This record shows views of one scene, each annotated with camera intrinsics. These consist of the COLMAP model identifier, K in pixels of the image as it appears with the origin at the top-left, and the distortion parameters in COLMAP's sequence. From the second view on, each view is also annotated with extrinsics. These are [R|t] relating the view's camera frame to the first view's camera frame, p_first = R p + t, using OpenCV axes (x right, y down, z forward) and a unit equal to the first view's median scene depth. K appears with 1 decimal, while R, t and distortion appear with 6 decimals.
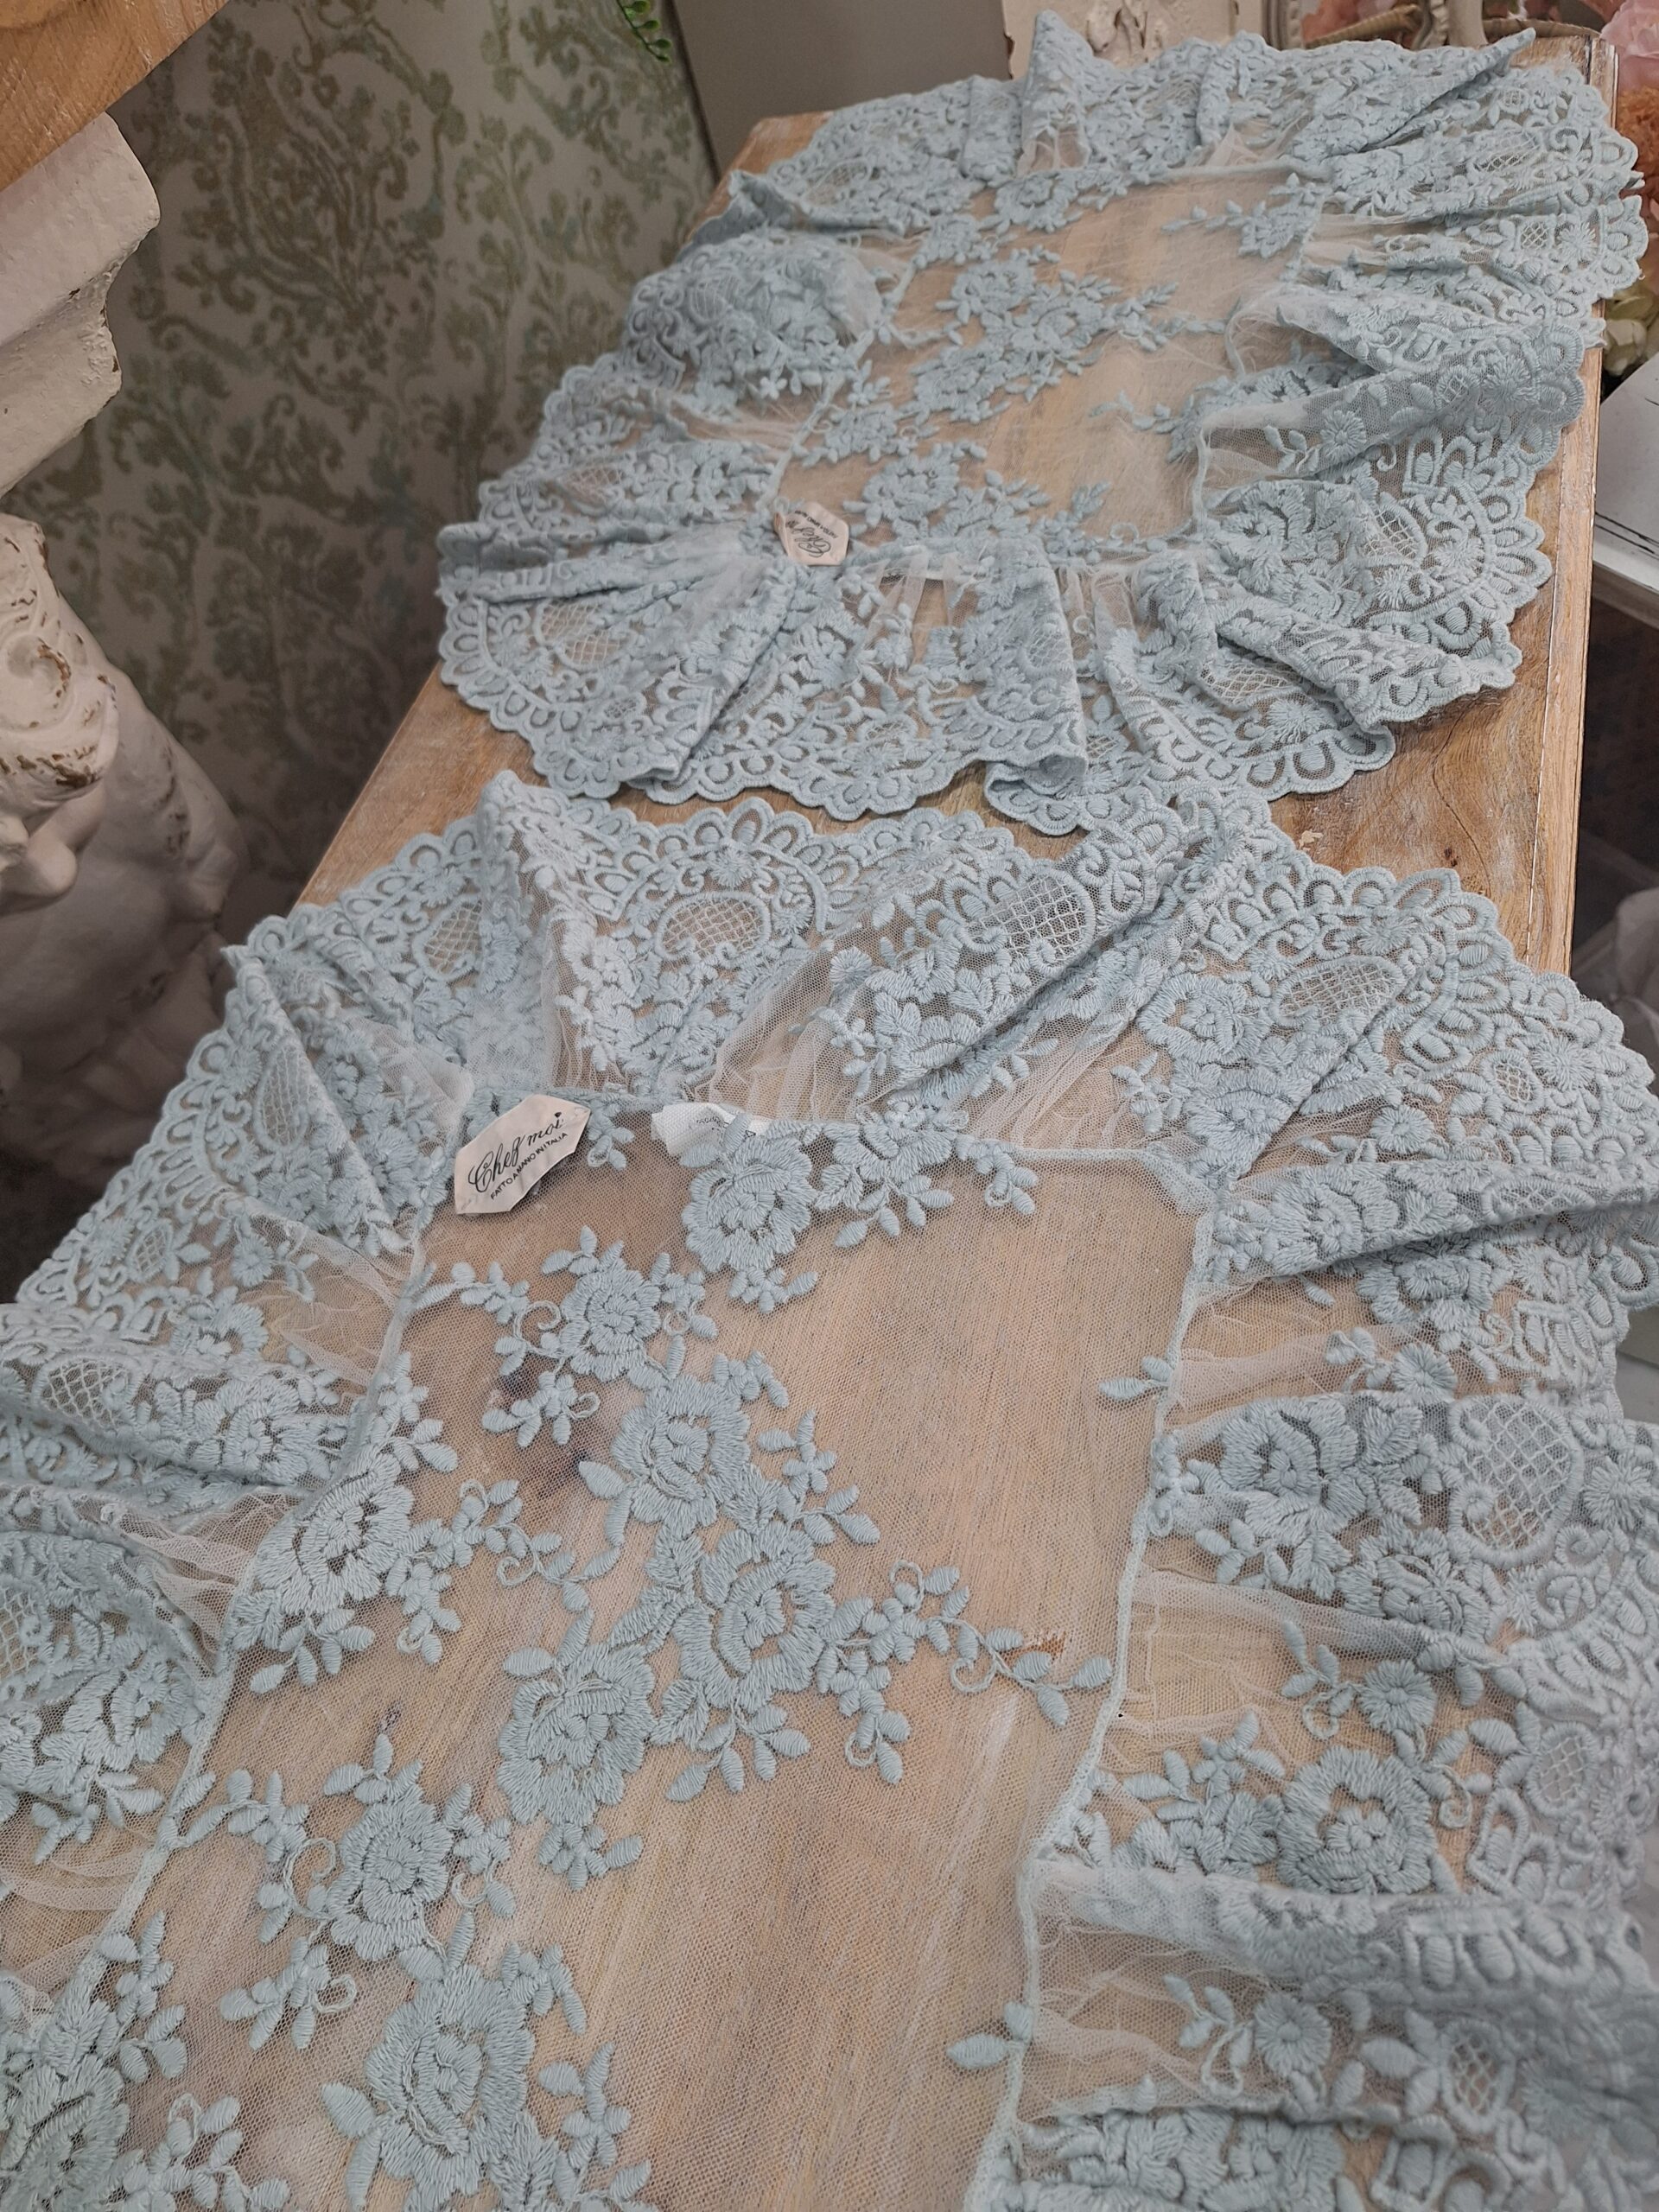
lens RADIAL K [[1577.4, 0, 824.7], [0, 1577.4, 1084.9], [0, 0, 1]] dist [0.013238, -0.004936]
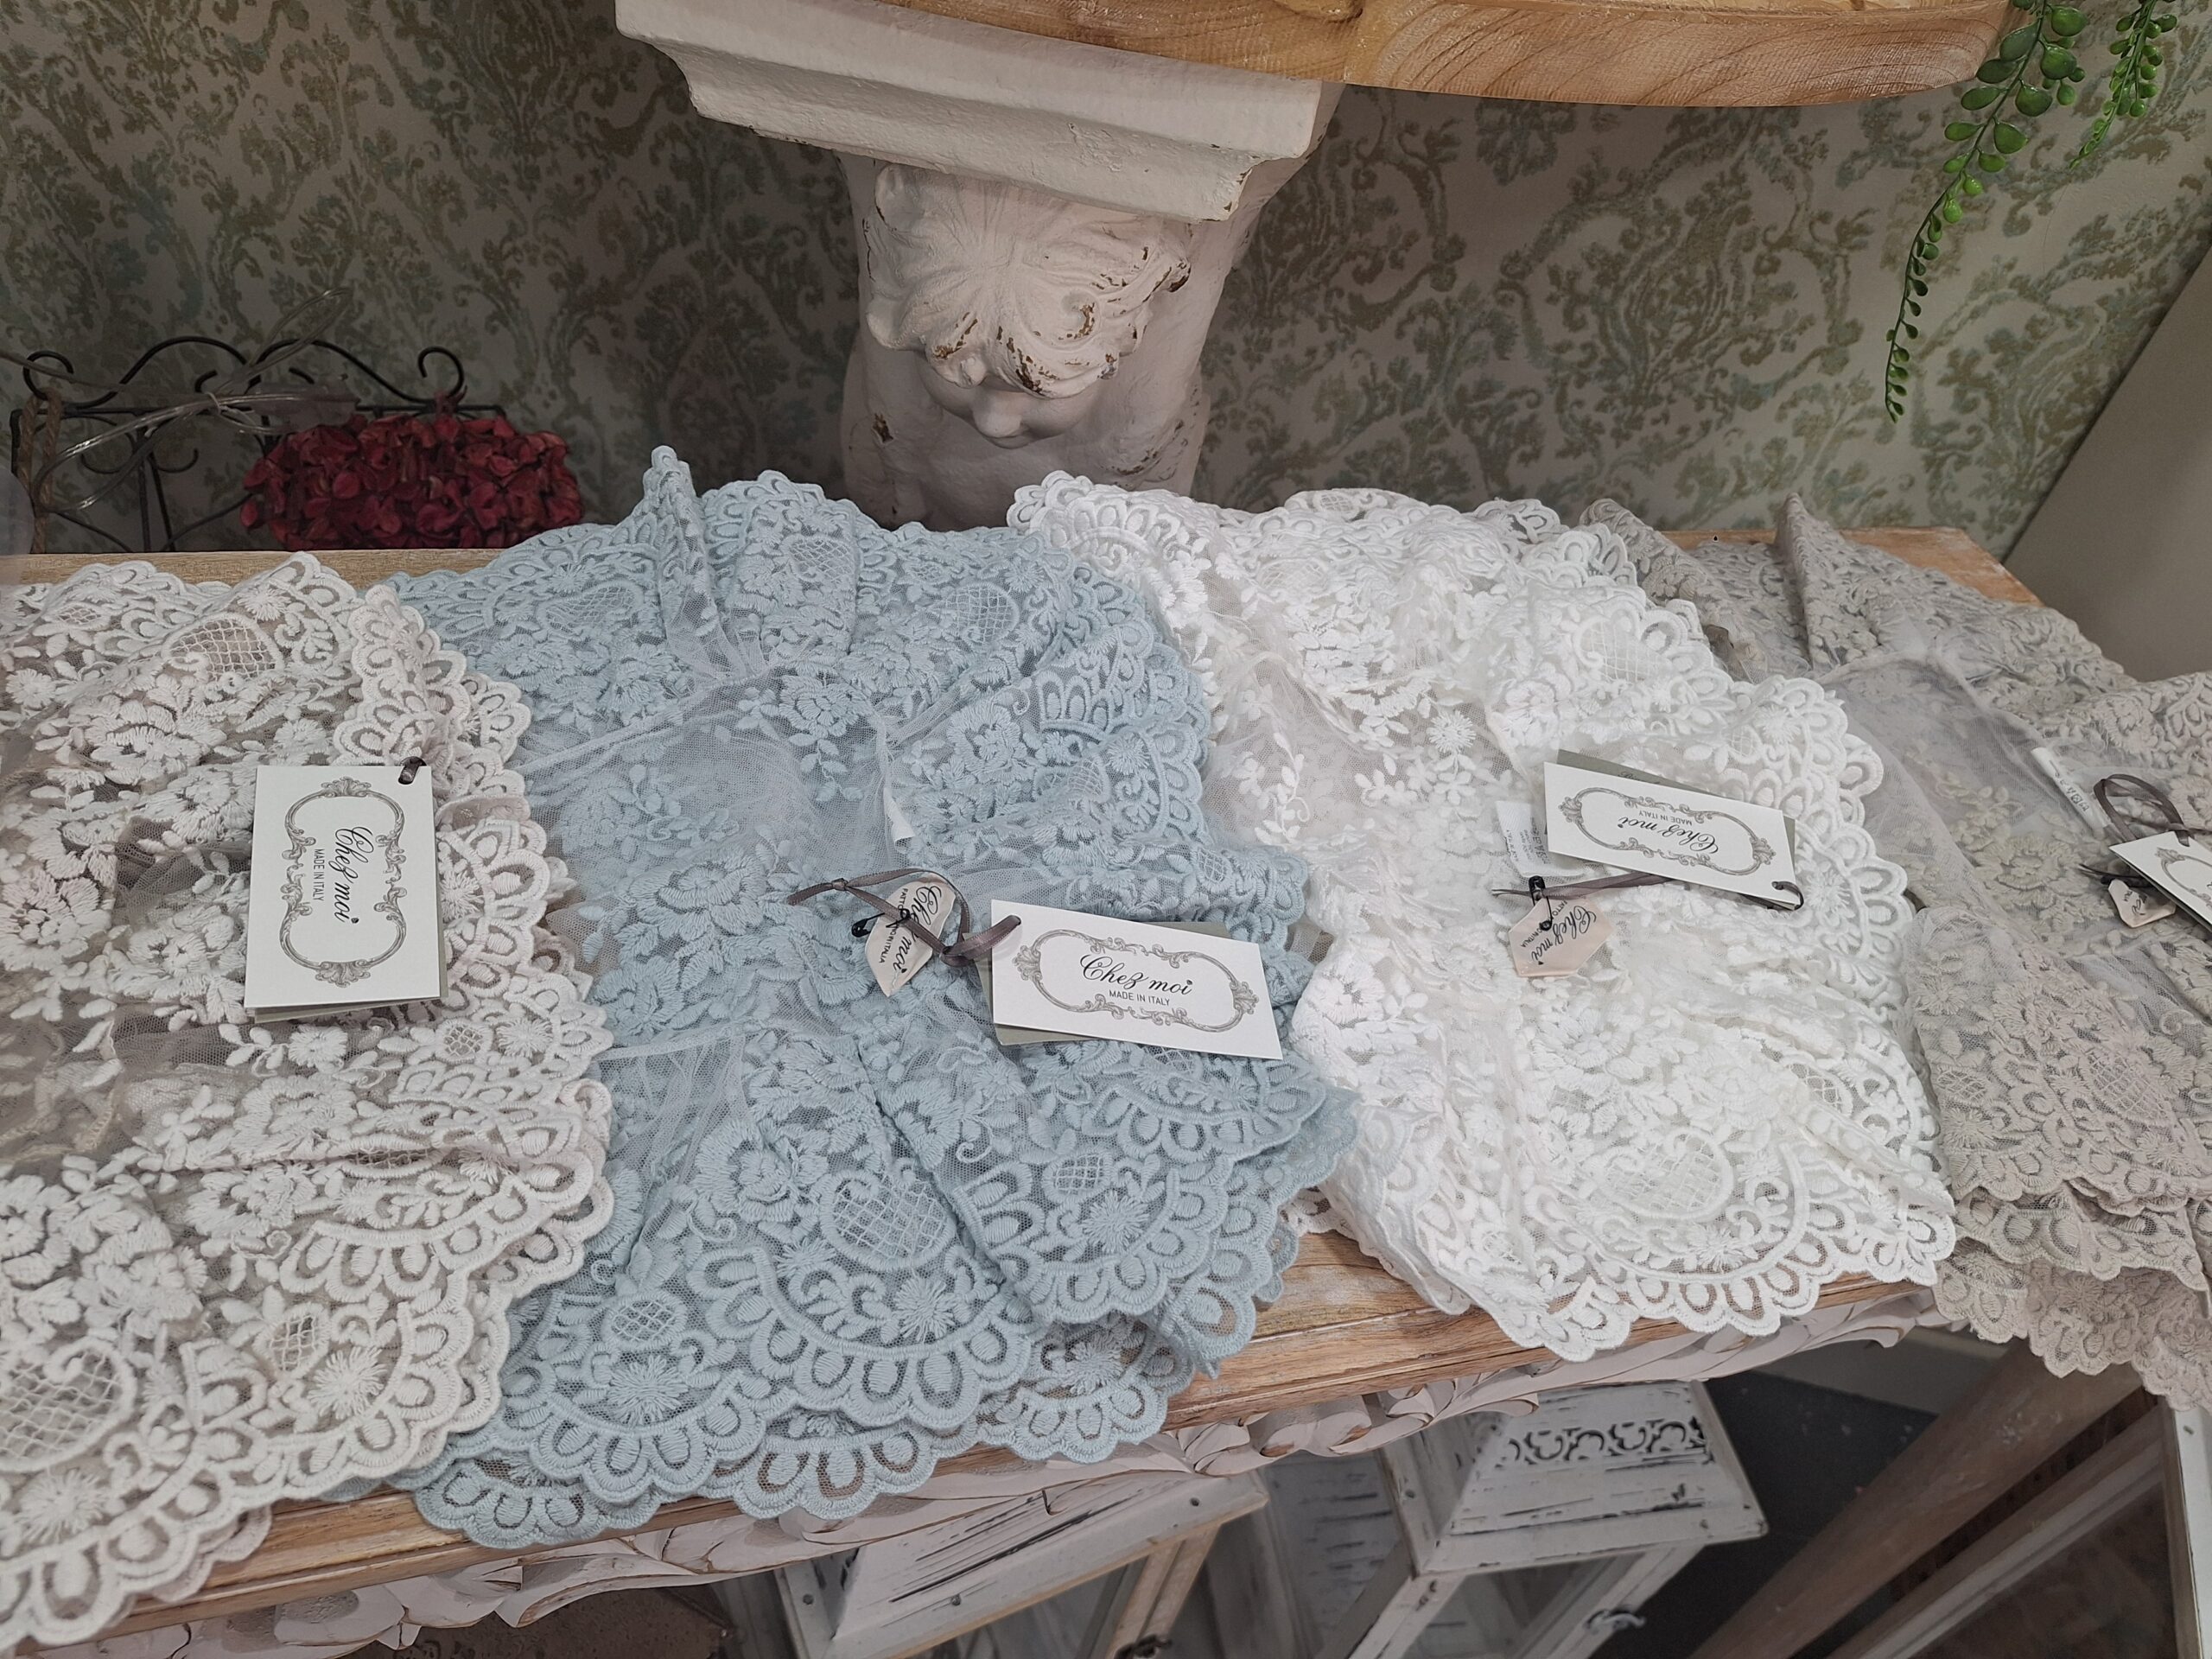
lens RADIAL K [[1572.1, 0, 1119.7], [0, 1572.1, 804.3], [0, 0, 1]] dist [0.037293, -0.037841]
pose [[0.471116, 0.782930, -0.406290, 0.237963], [-0.839615, 0.539218, 0.065504, -0.087100], [0.270364, 0.310267, 0.911393, -0.065441]]
